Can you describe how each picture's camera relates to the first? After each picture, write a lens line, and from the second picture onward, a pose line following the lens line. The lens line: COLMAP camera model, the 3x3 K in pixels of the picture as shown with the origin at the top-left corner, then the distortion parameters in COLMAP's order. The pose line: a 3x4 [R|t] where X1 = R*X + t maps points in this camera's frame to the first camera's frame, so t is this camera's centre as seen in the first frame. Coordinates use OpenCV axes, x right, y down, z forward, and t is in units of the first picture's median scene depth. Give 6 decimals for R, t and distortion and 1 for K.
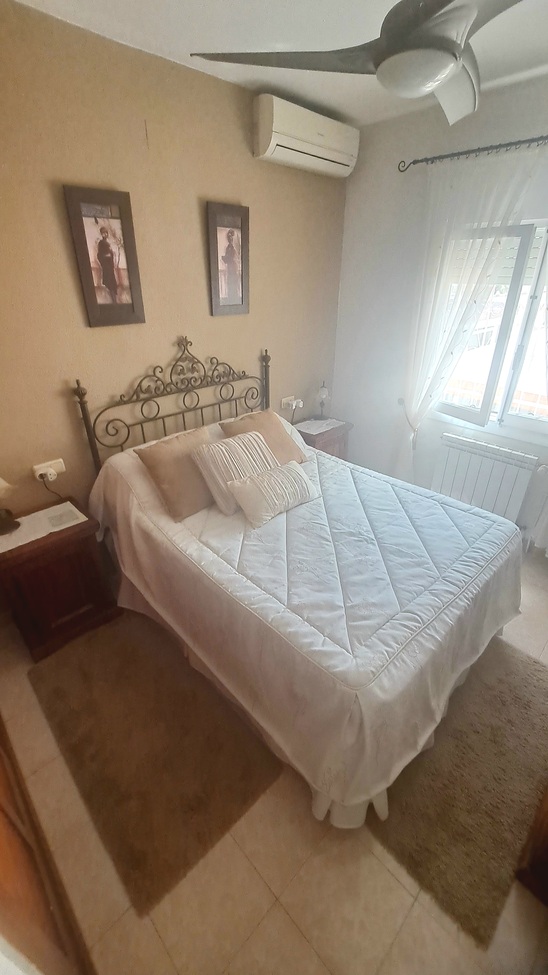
lens RADIAL K [[395.3, 0, 279.0], [0, 395.3, 486.6], [0, 0, 1]] dist [-0.017657, -0.002123]
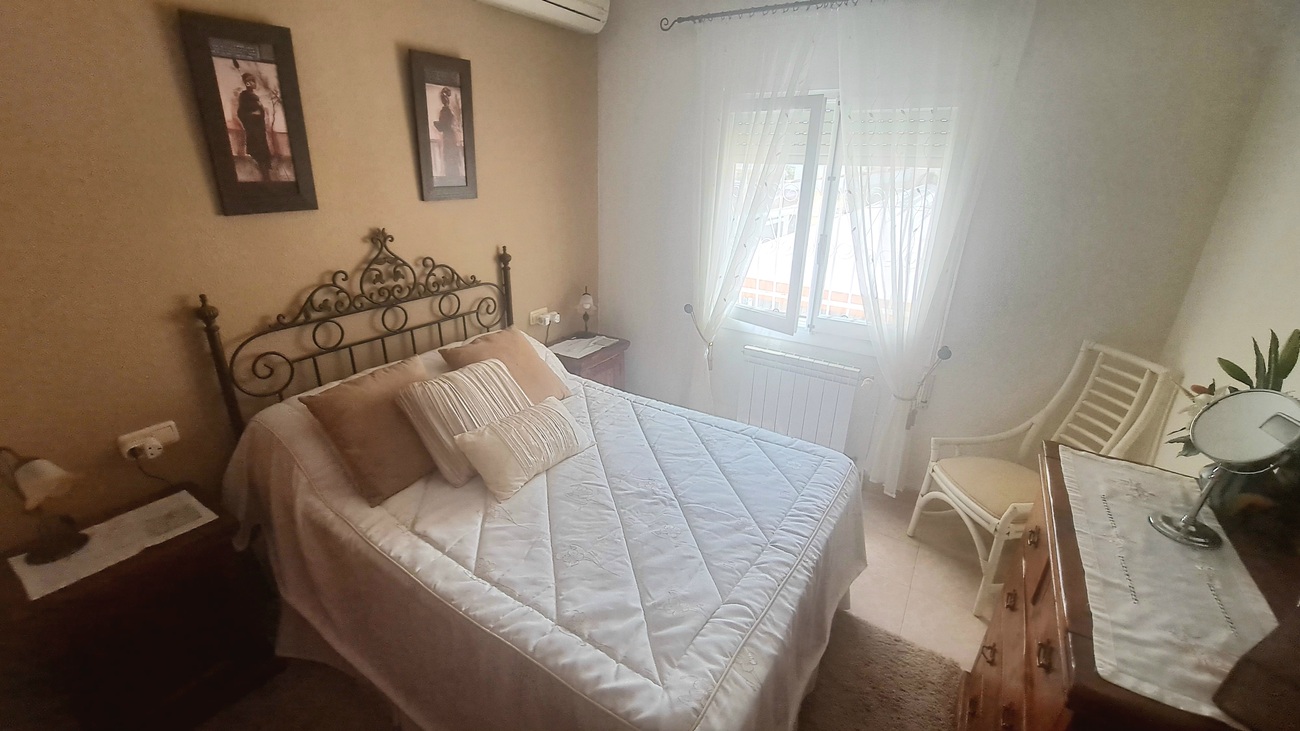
lens RADIAL K [[527.0, 0, 644.0], [0, 527.0, 355.8], [0, 0, 1]] dist [-0.017657, -0.002123]
pose [[0.975478, -0.058023, 0.212312, 0.001885], [0.085847, 0.988528, -0.124271, -0.007257], [-0.202666, 0.139450, 0.969268, 0.050727]]
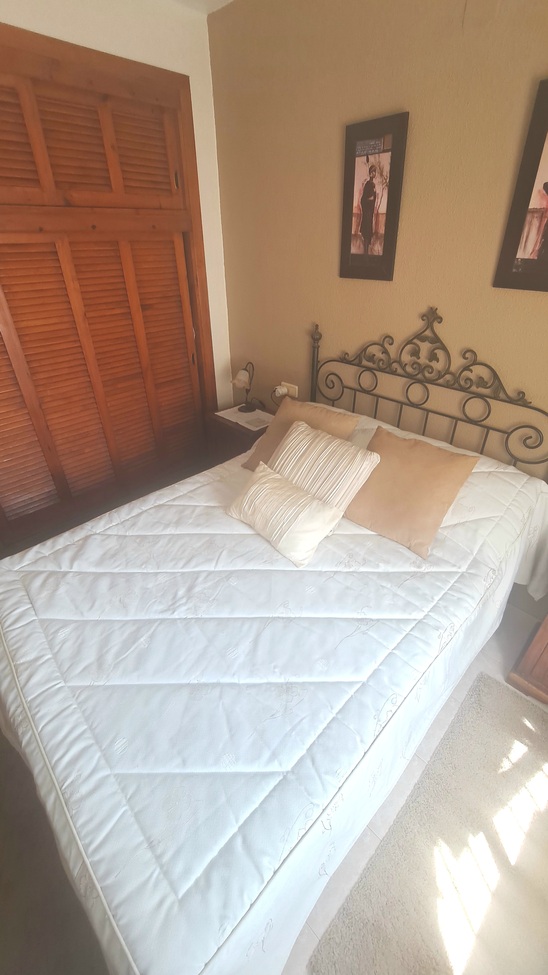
lens RADIAL K [[395.3, 0, 284.9], [0, 395.3, 481.6], [0, 0, 1]] dist [-0.017657, -0.002123]
pose [[0.003590, 0.518882, -0.854838, 0.623066], [-0.475438, 0.752932, 0.455029, -0.387220], [0.879742, 0.404789, 0.249399, 0.805600]]
